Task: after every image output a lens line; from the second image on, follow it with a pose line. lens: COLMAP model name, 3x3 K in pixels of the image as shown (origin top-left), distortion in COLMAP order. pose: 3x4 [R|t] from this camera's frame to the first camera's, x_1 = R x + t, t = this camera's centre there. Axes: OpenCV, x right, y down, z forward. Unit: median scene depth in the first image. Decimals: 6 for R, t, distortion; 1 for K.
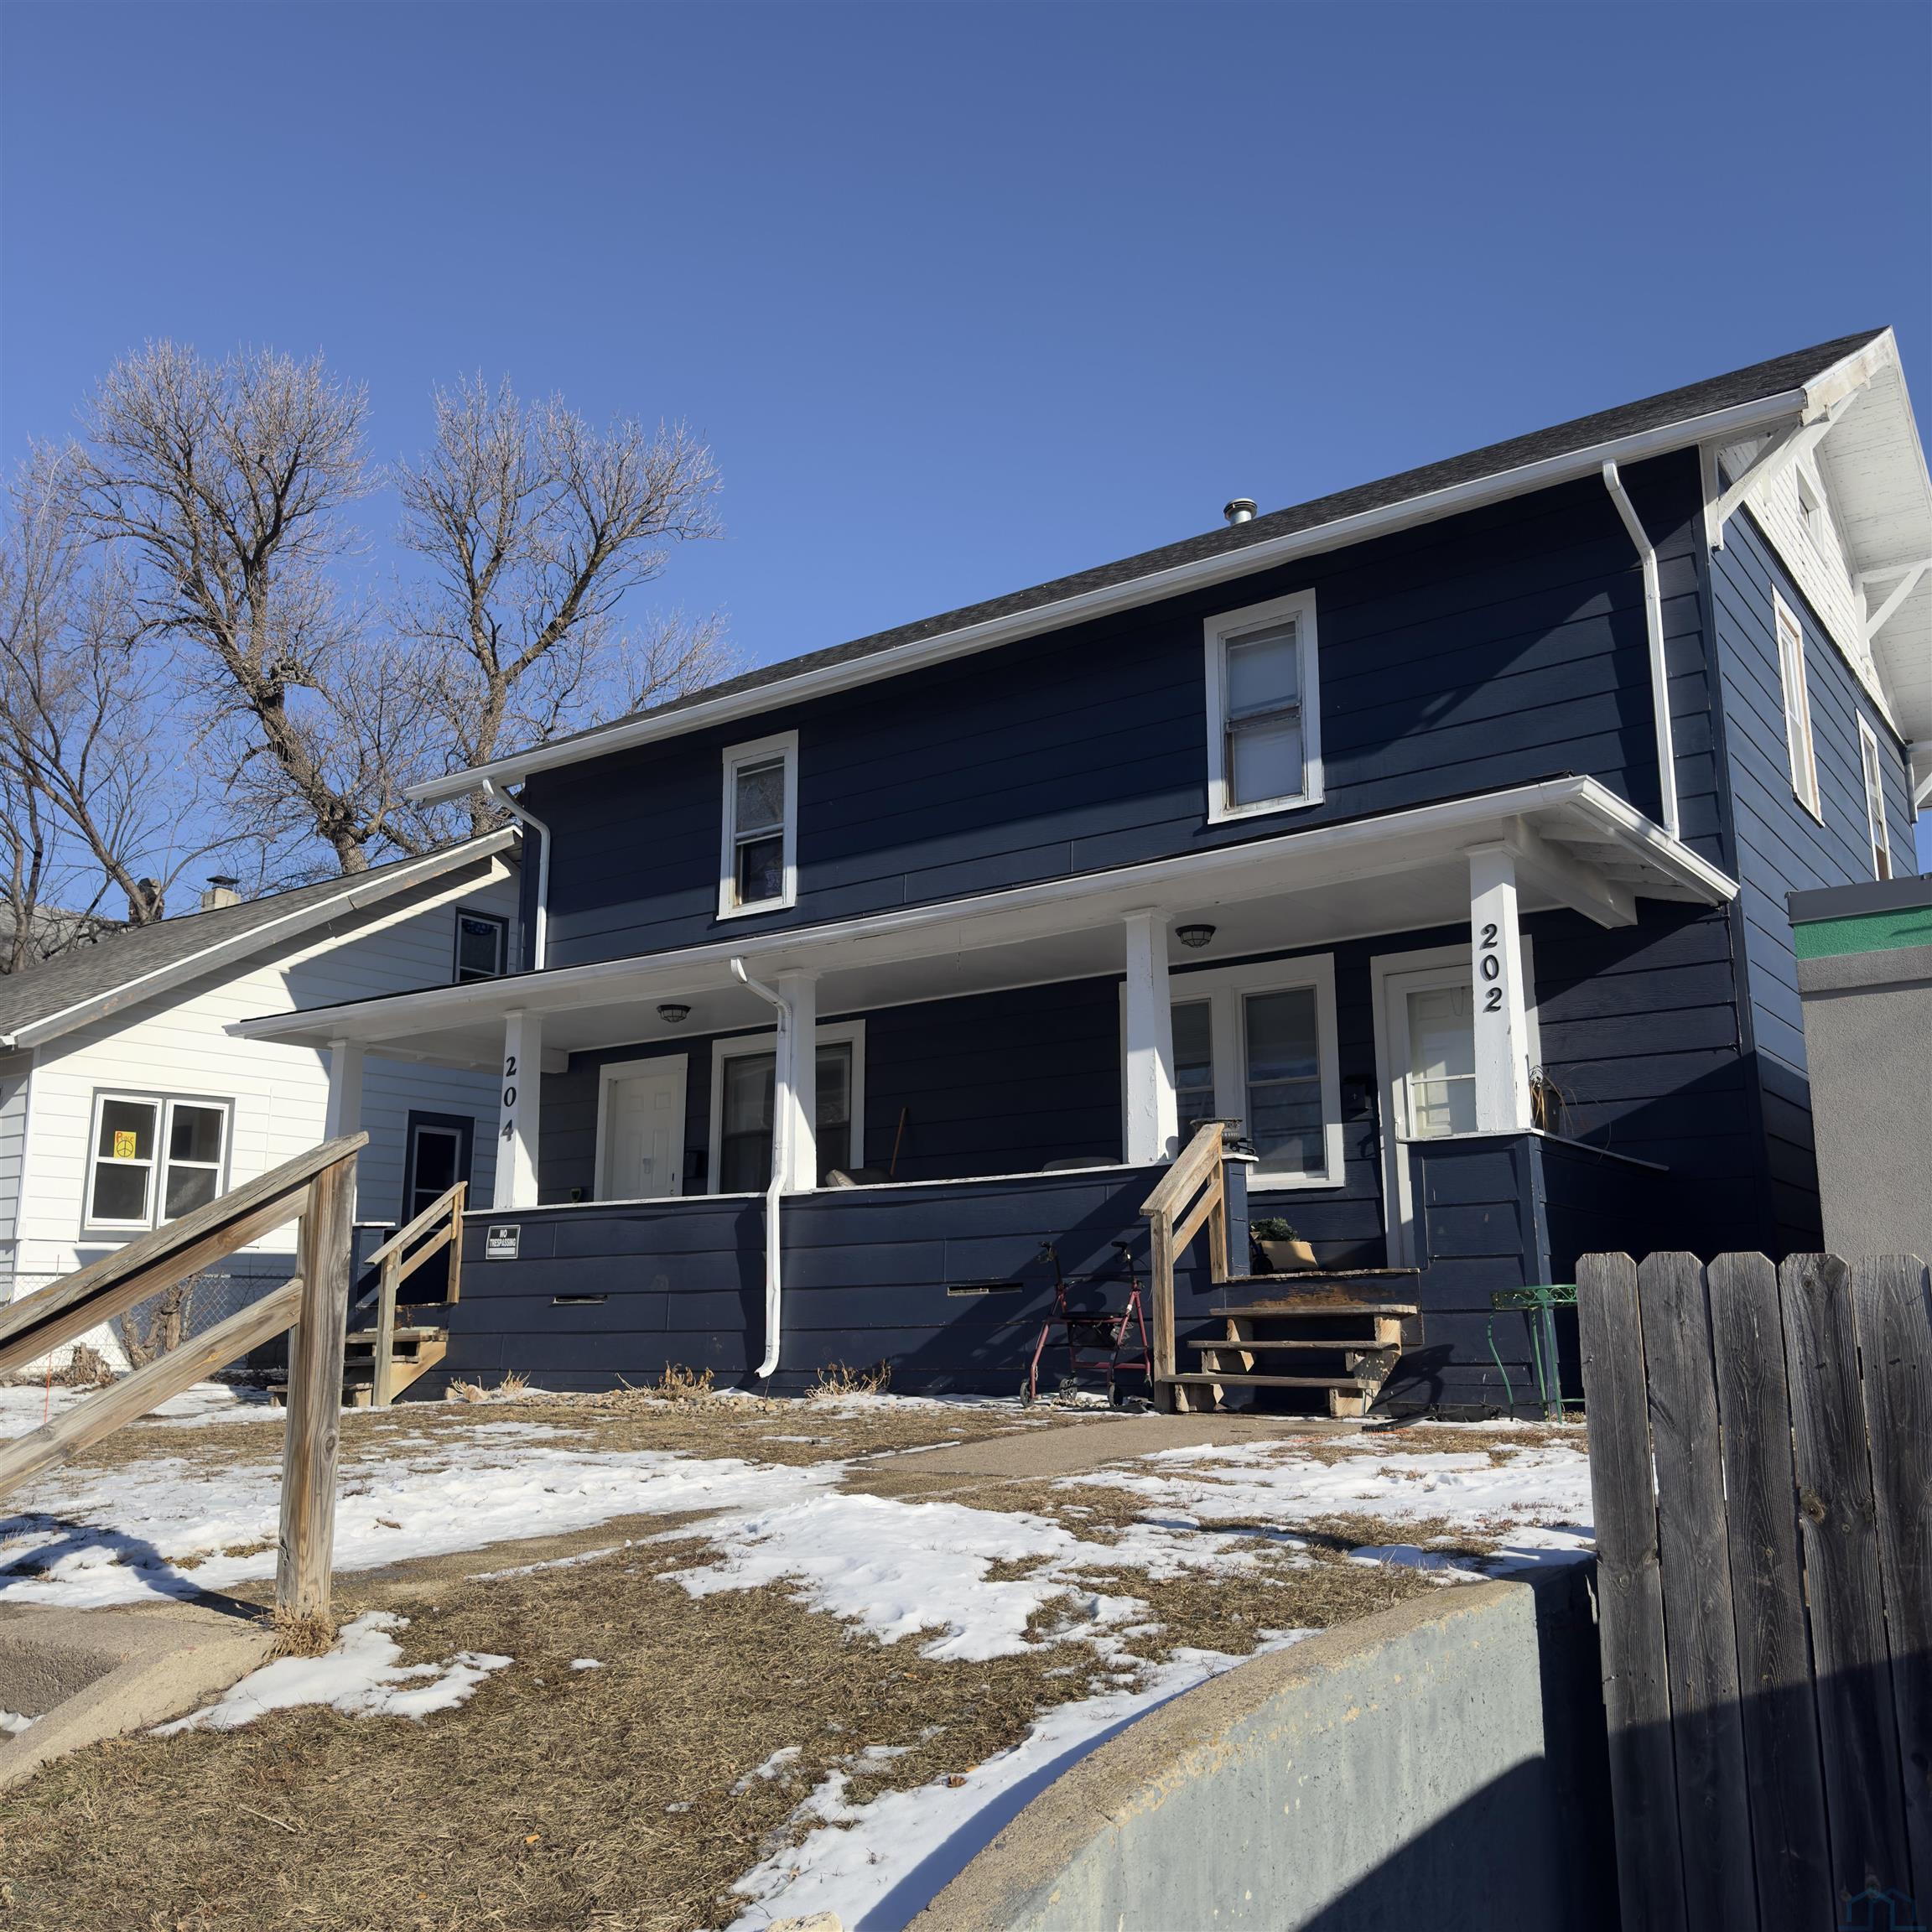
lens RADIAL K [[1754.0, 0, 987.0], [0, 1754.0, 937.6], [0, 0, 1]] dist [0.082633, 0.001609]
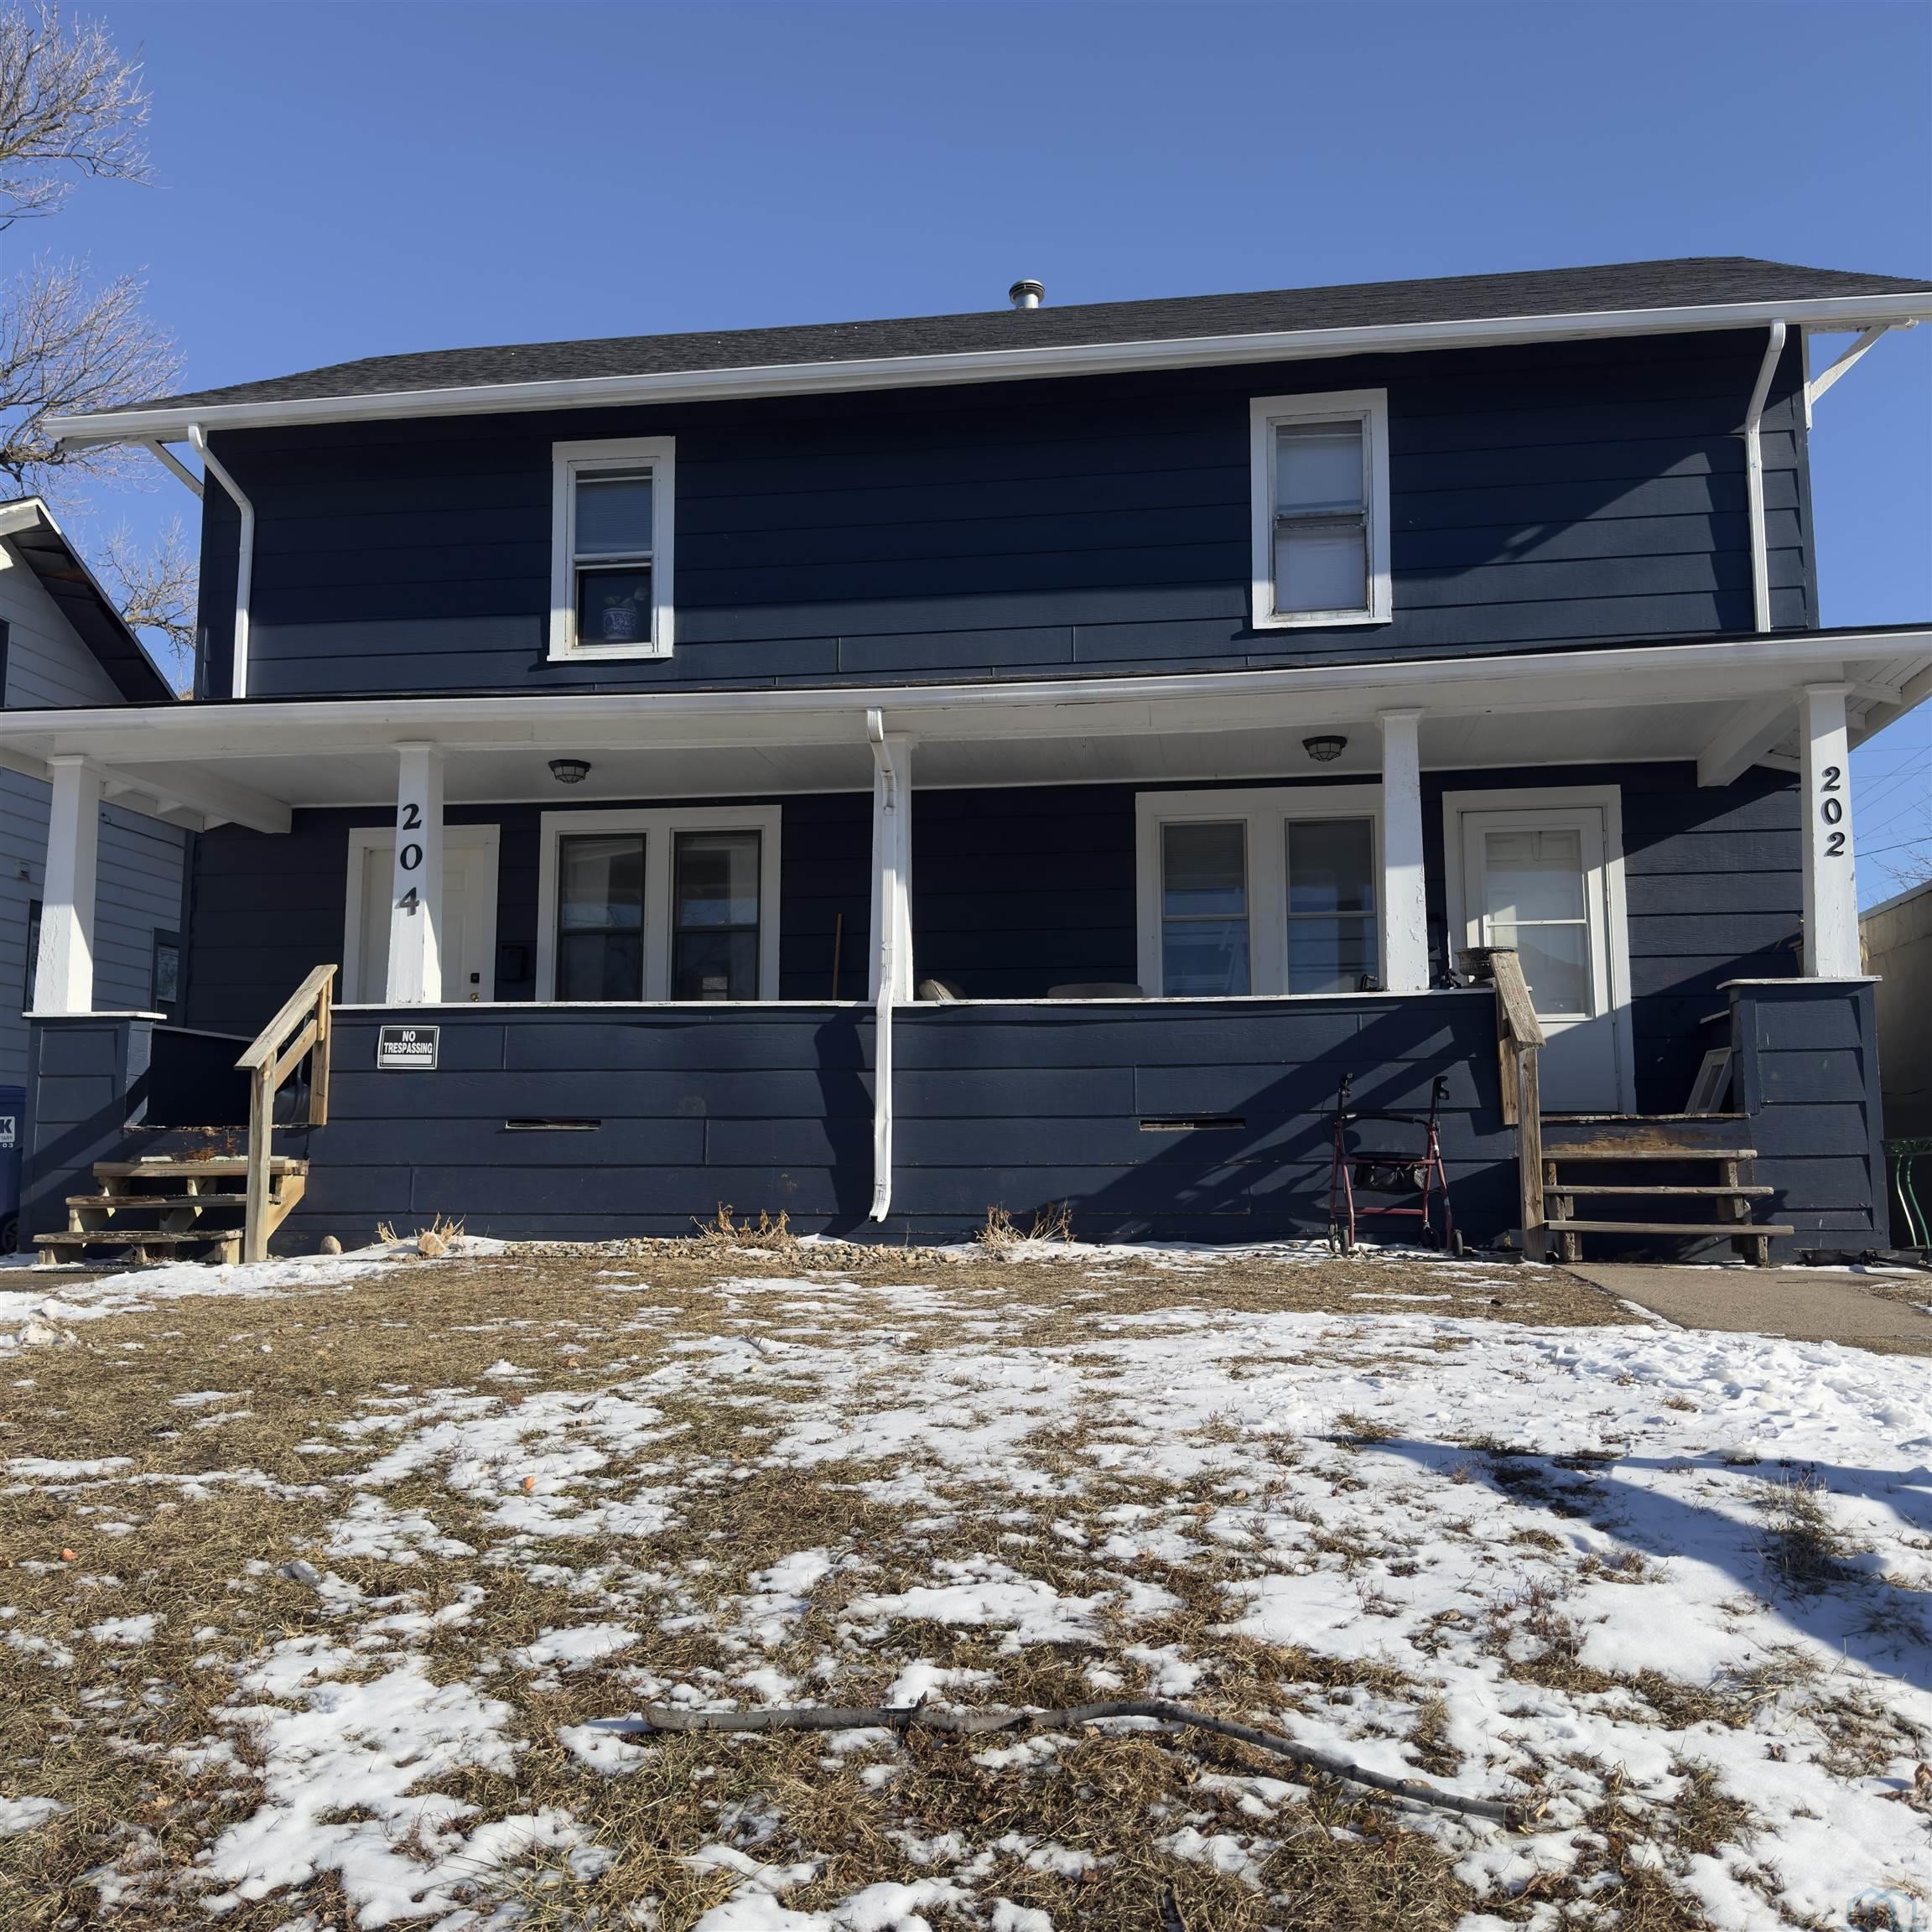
lens RADIAL K [[1726.1, 0, 966.0], [0, 1726.1, 966.0], [0, 0, 1]] dist [0.107099, -0.226097]
pose [[0.890809, 0.061289, 0.450226, -0.406351], [-0.107518, 0.991154, 0.077808, 0.055611], [-0.441475, -0.117719, 0.889518, 0.245023]]
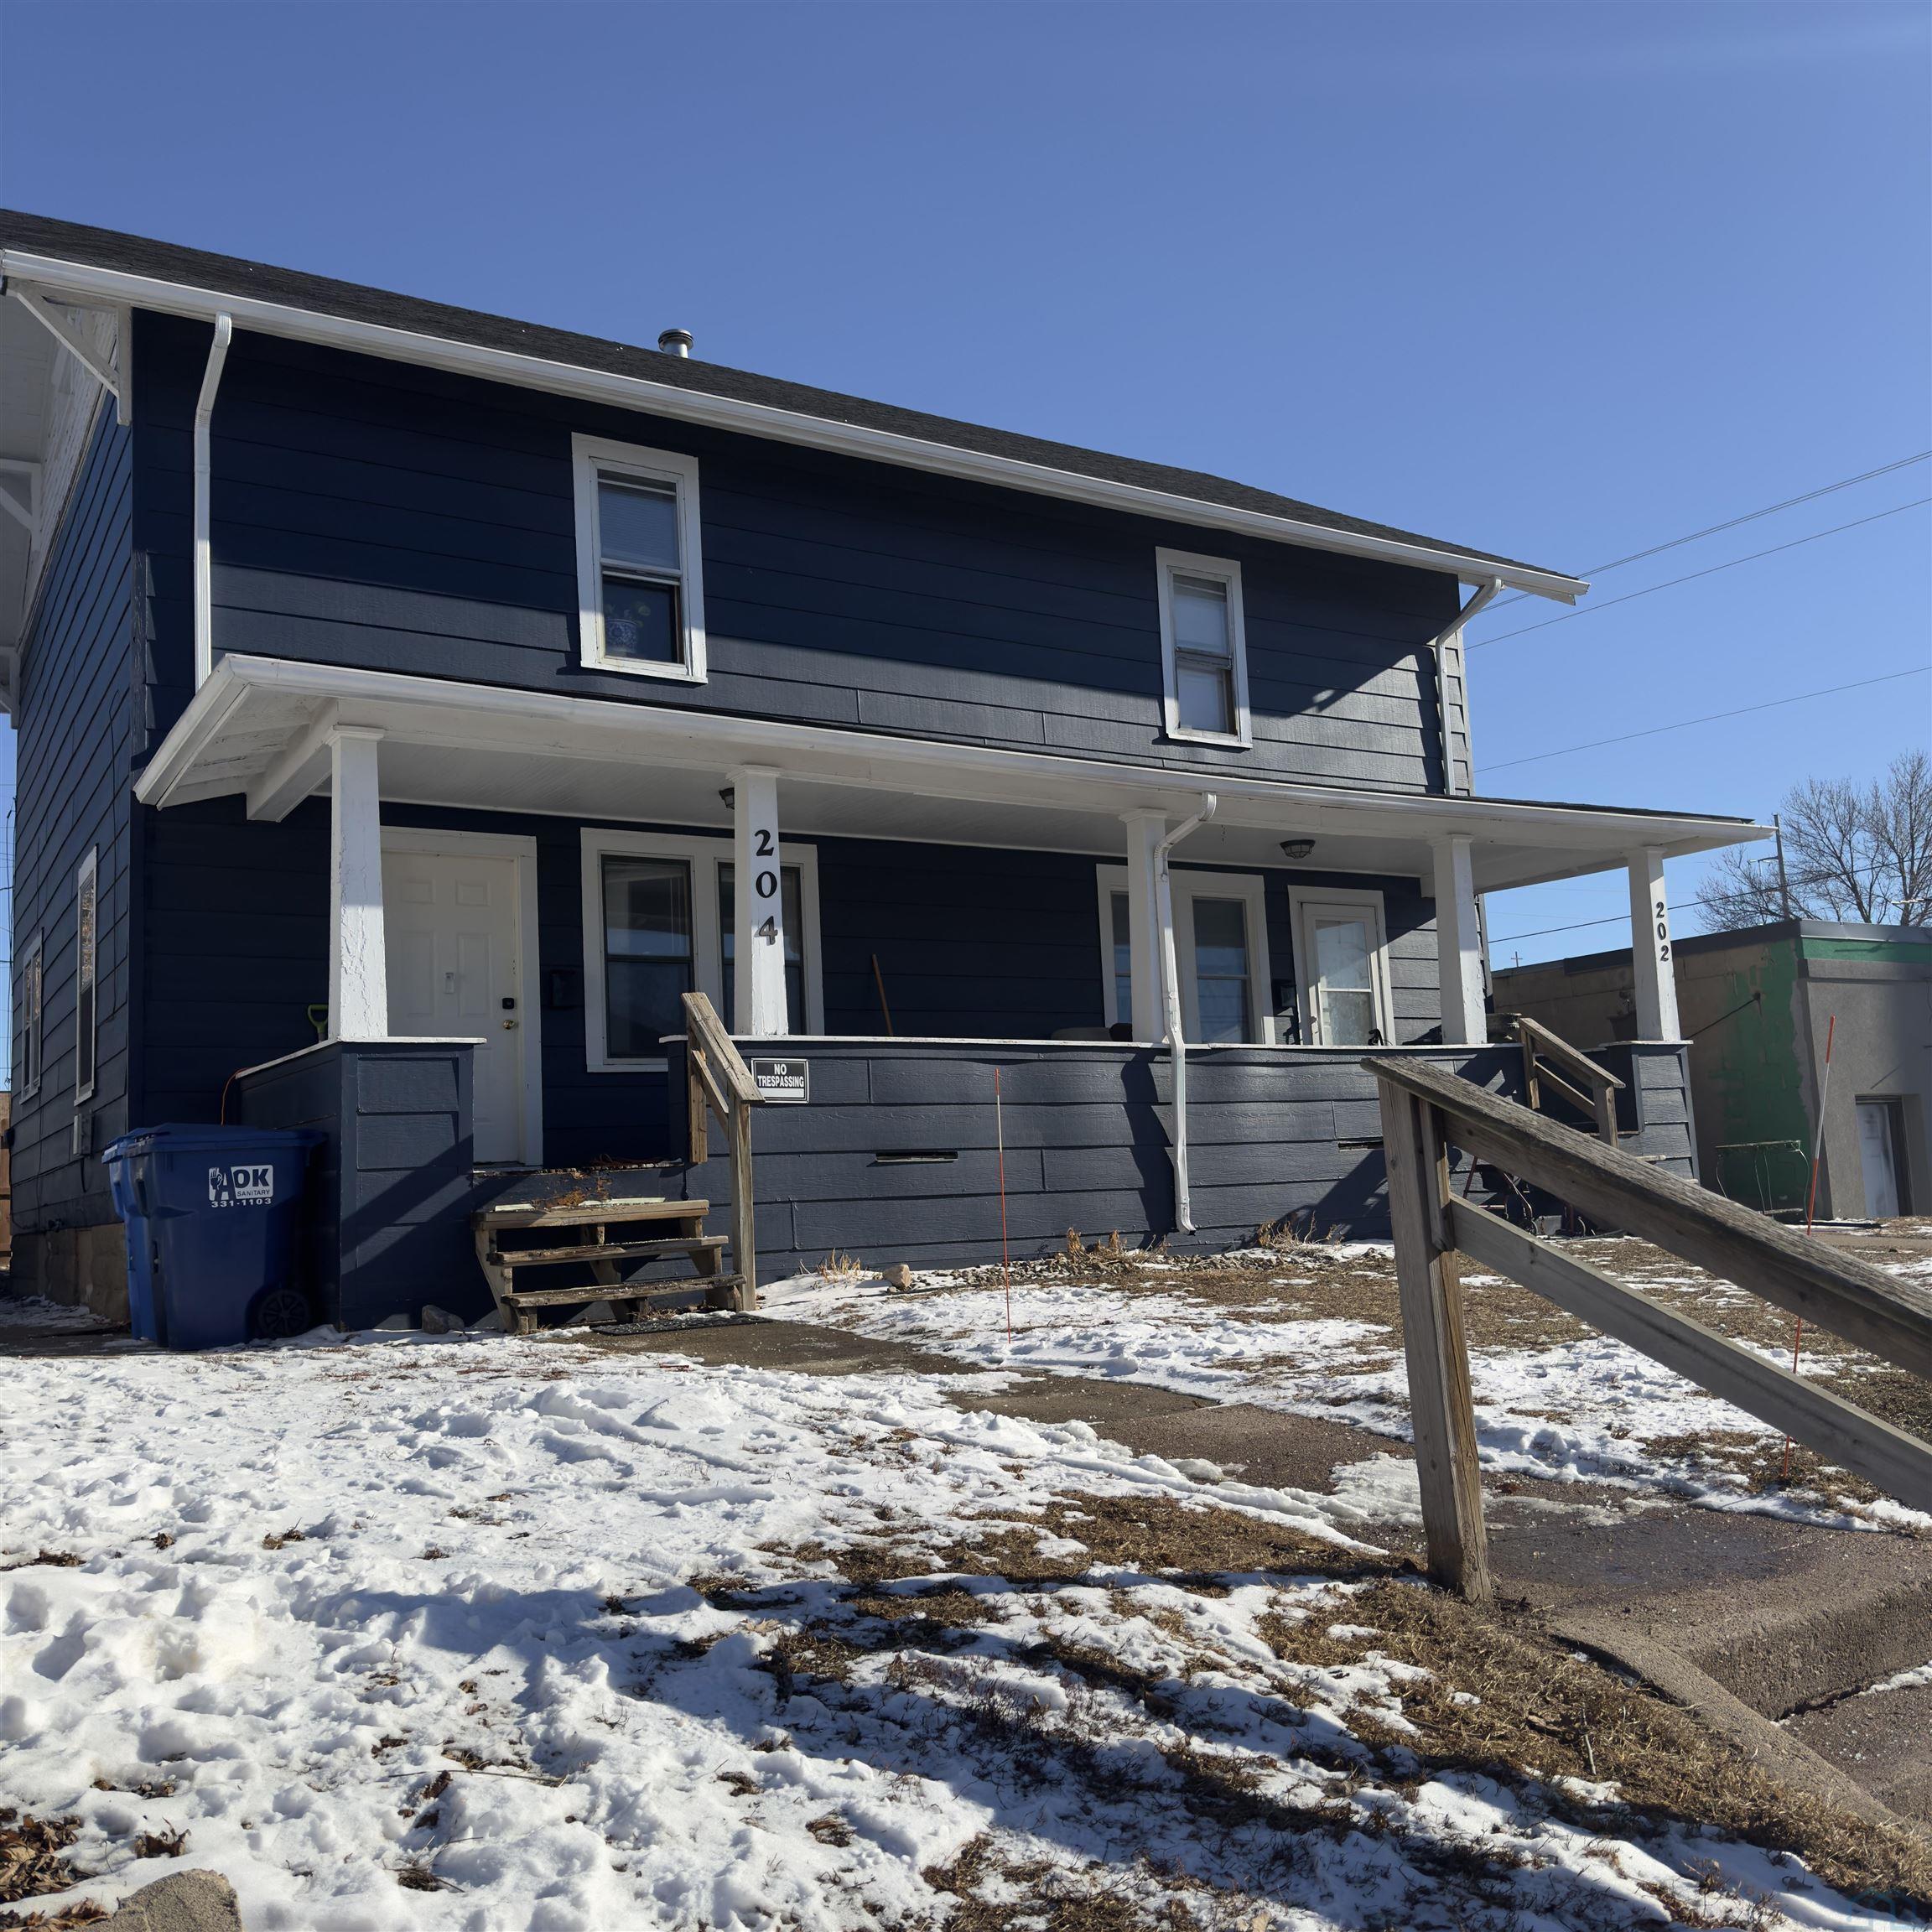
lens RADIAL K [[1779.2, 0, 966.0], [0, 1779.2, 966.0], [0, 0, 1]] dist [0.067433, -0.000433]
pose [[0.387375, 0.103034, 0.916147, -0.944952], [-0.166999, 0.985138, -0.040181, 0.144894], [-0.906671, -0.137430, 0.398824, 0.655536]]
